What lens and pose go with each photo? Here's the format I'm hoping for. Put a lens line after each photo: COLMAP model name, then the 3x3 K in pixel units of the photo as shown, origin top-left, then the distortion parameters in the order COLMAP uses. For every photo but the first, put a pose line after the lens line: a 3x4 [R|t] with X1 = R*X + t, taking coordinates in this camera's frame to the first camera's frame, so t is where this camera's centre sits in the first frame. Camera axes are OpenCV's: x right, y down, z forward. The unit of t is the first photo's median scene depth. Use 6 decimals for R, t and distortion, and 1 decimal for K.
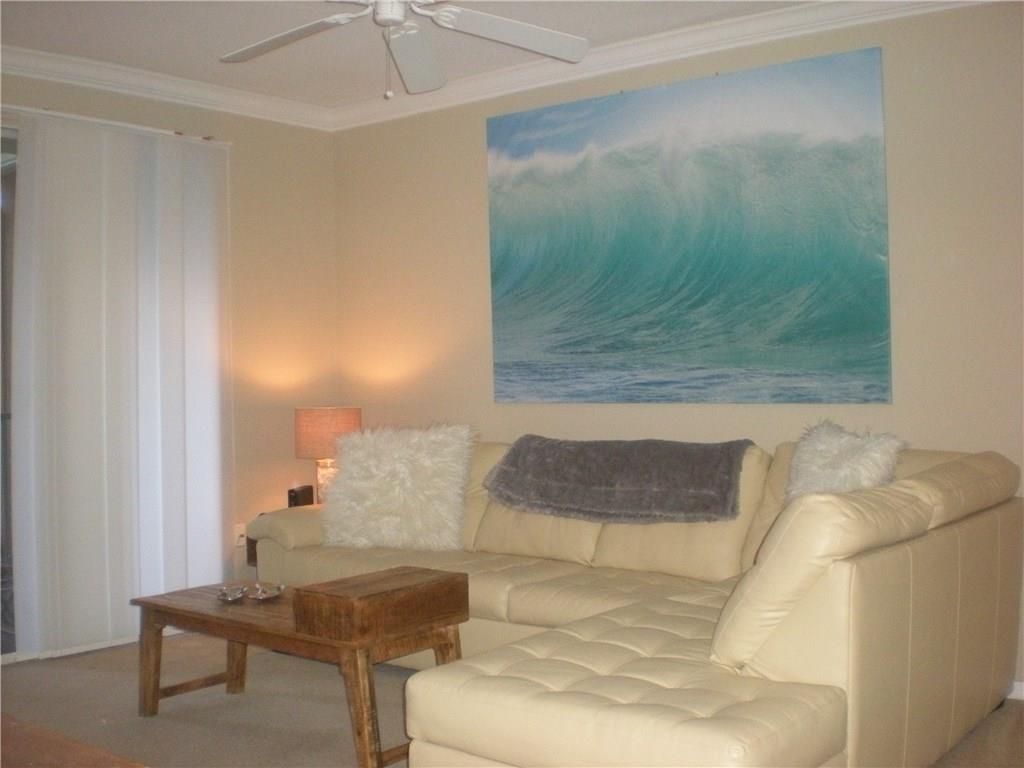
lens RADIAL K [[1151.9, 0, 512.0], [0, 1151.9, 384.0], [0, 0, 1]] dist [-0.077171, -0.198373]
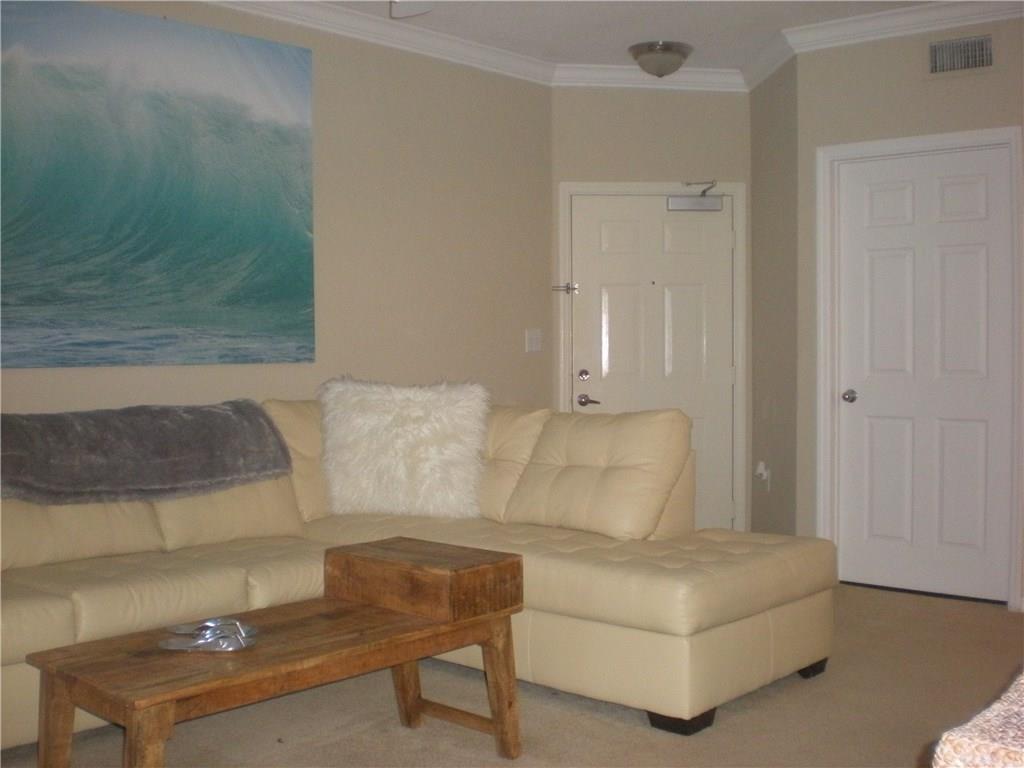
lens RADIAL K [[1151.9, 0, 512.0], [0, 1151.9, 384.0], [0, 0, 1]] dist [-0.077171, -0.198373]
pose [[0.075380, -0.013784, 0.997060, -0.732783], [0.015764, 0.999796, 0.012630, 0.024861], [-0.997030, 0.014766, 0.075582, 0.646029]]
